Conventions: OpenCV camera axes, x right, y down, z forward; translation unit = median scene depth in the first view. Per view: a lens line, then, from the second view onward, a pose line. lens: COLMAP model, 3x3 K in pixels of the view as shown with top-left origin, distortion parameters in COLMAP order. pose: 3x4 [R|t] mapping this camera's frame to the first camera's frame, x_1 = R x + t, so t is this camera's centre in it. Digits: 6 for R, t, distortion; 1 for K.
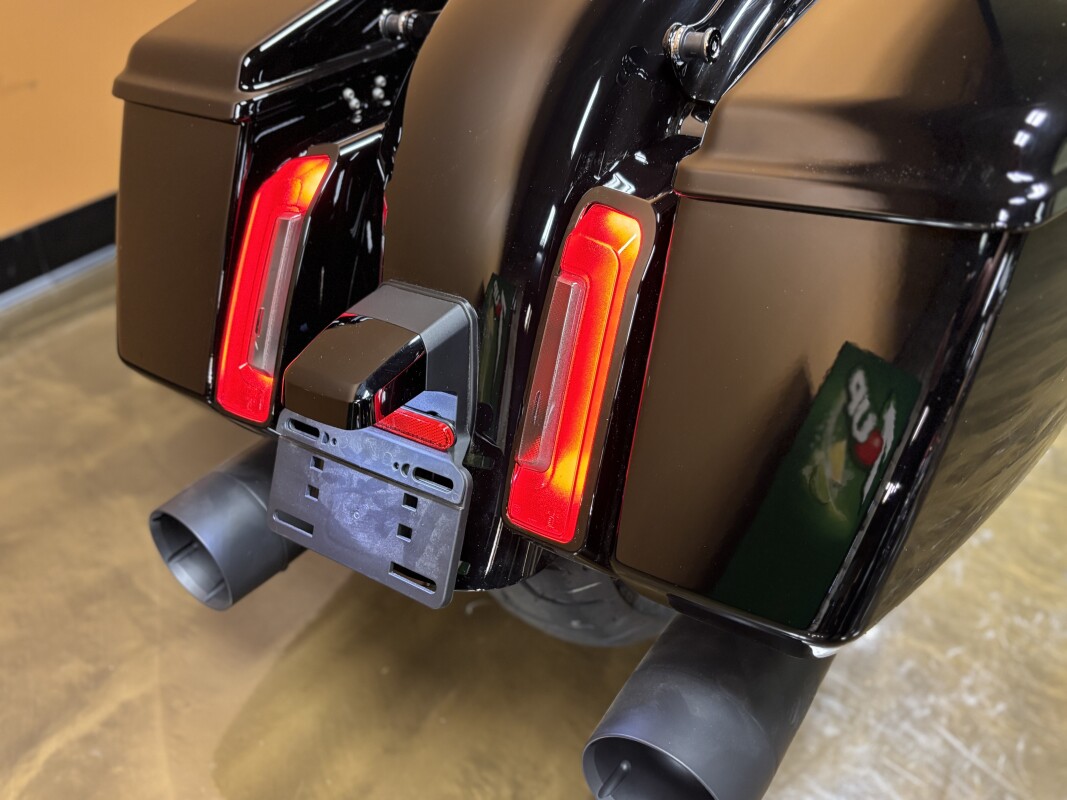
lens RADIAL K [[902.3, 0, 533.5], [0, 902.3, 400.0], [0, 0, 1]] dist [0.048736, -0.093936]
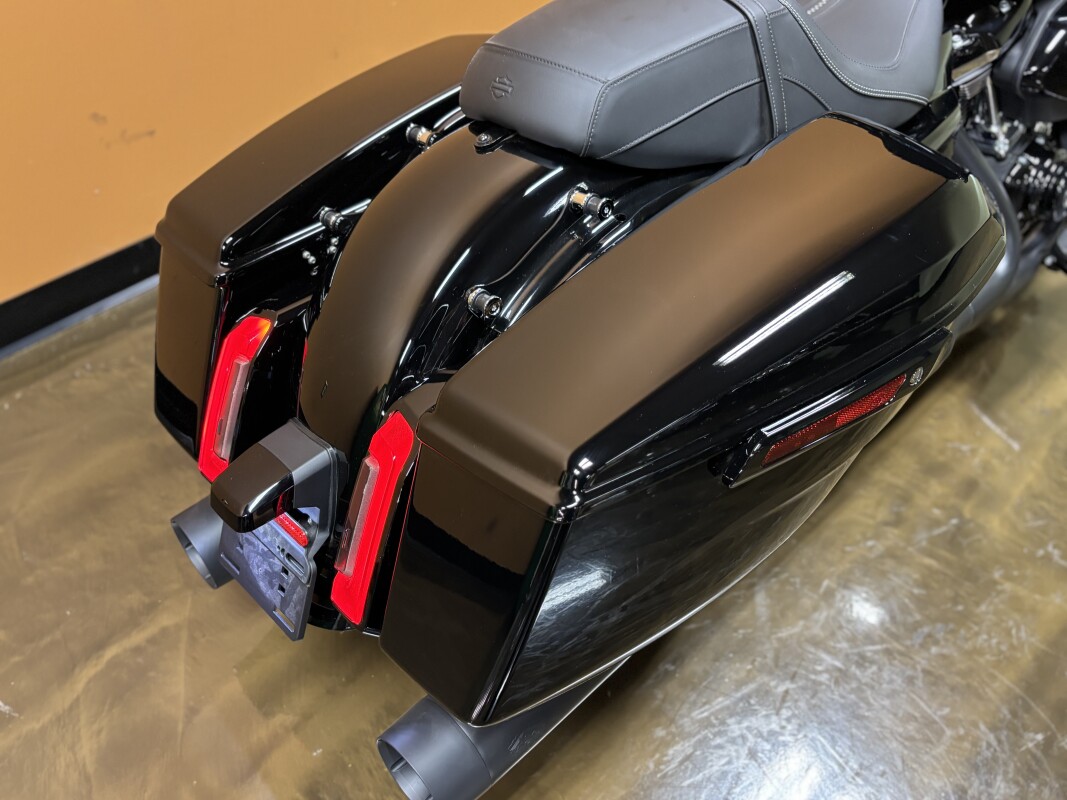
lens RADIAL K [[911.6, 0, 533.5], [0, 911.6, 400.0], [0, 0, 1]] dist [-0.005254, 0.001655]
pose [[0.976970, 0.122501, -0.174709, 0.394775], [-0.099240, 0.985698, 0.136199, -0.331082], [0.188895, -0.115724, 0.975155, -0.314345]]
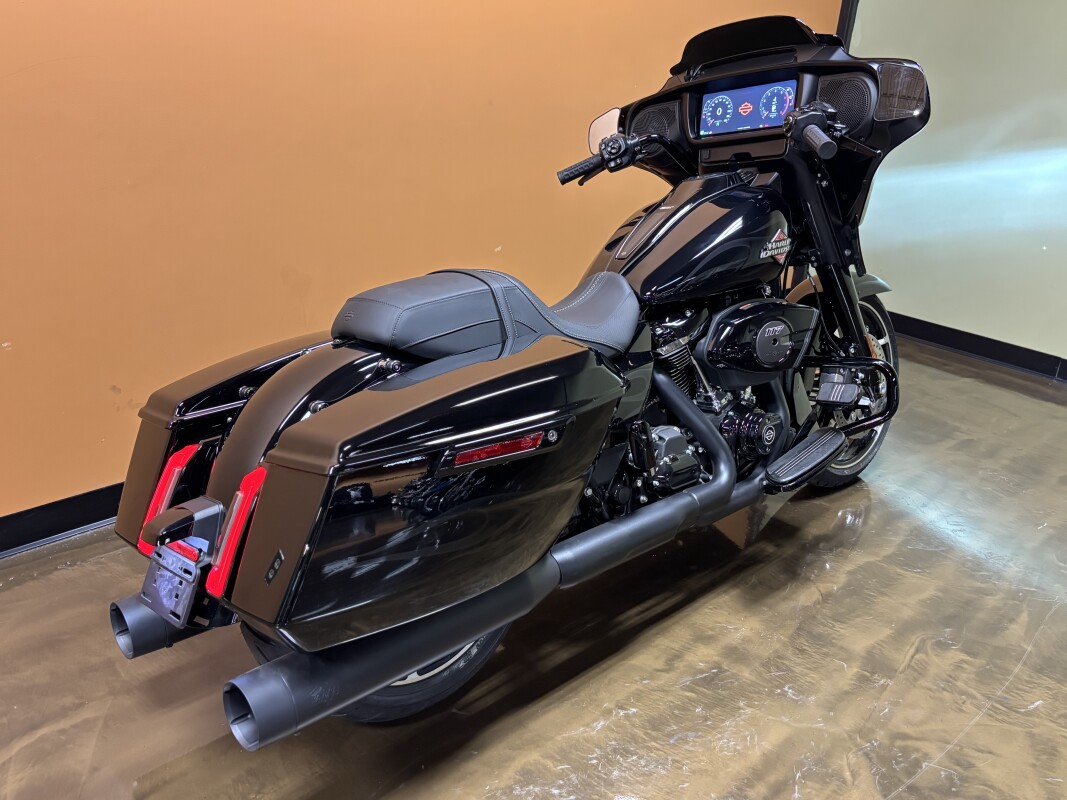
lens RADIAL K [[902.3, 0, 533.5], [0, 902.3, 400.0], [0, 0, 1]] dist [0.048736, -0.093936]
pose [[0.978335, 0.041822, -0.202761, 0.952639], [-0.106199, 0.942091, -0.318098, 0.244694], [0.177716, 0.332739, 0.926122, -0.939119]]
